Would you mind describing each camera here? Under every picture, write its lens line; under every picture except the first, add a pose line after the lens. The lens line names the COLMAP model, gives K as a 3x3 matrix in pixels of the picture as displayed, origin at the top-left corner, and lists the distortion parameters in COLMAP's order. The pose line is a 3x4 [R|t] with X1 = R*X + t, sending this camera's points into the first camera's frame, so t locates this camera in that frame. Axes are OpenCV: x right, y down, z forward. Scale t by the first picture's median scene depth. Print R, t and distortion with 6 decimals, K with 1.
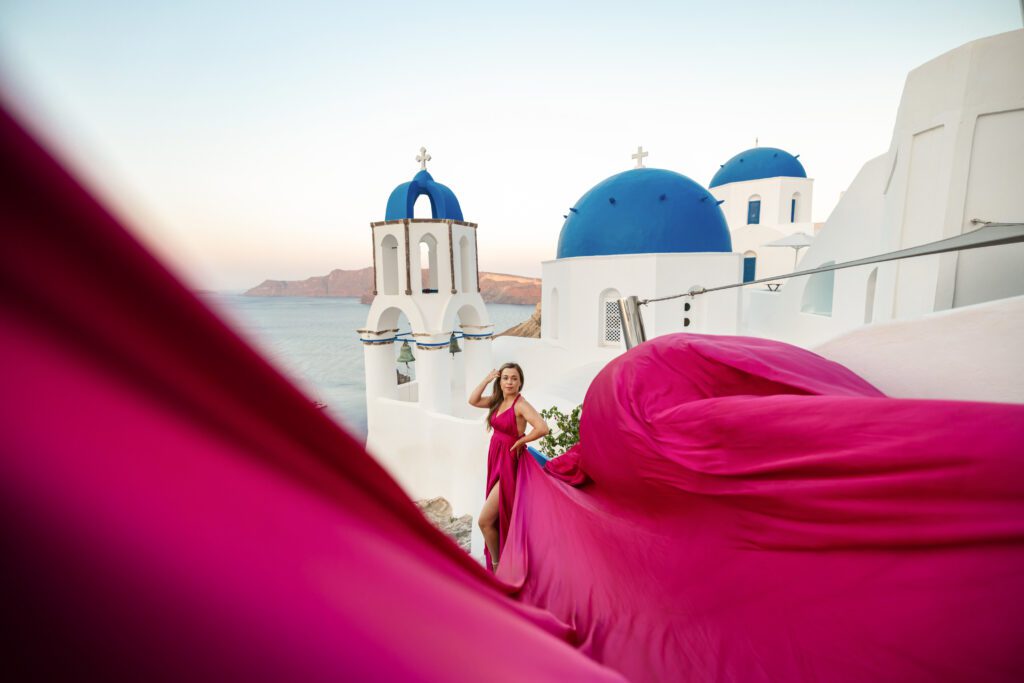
lens RADIAL K [[434.2, 0, 512.0], [0, 434.2, 341.5], [0, 0, 1]] dist [-0.000253, 0.000002]
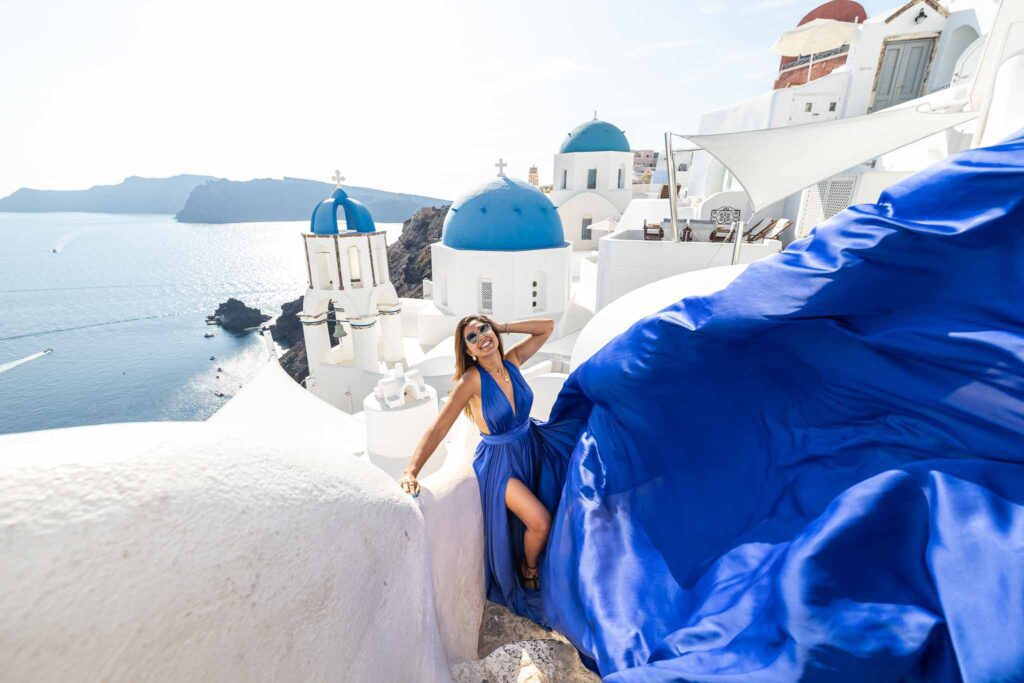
lens RADIAL K [[440.8, 0, 509.9], [0, 440.8, 348.9], [0, 0, 1]] dist [0.000813, 0.000304]
pose [[0.958126, -0.082664, 0.274156, -0.120013], [0.028781, 0.980377, 0.195020, -0.173168], [-0.284897, -0.178964, 0.941704, -0.473390]]
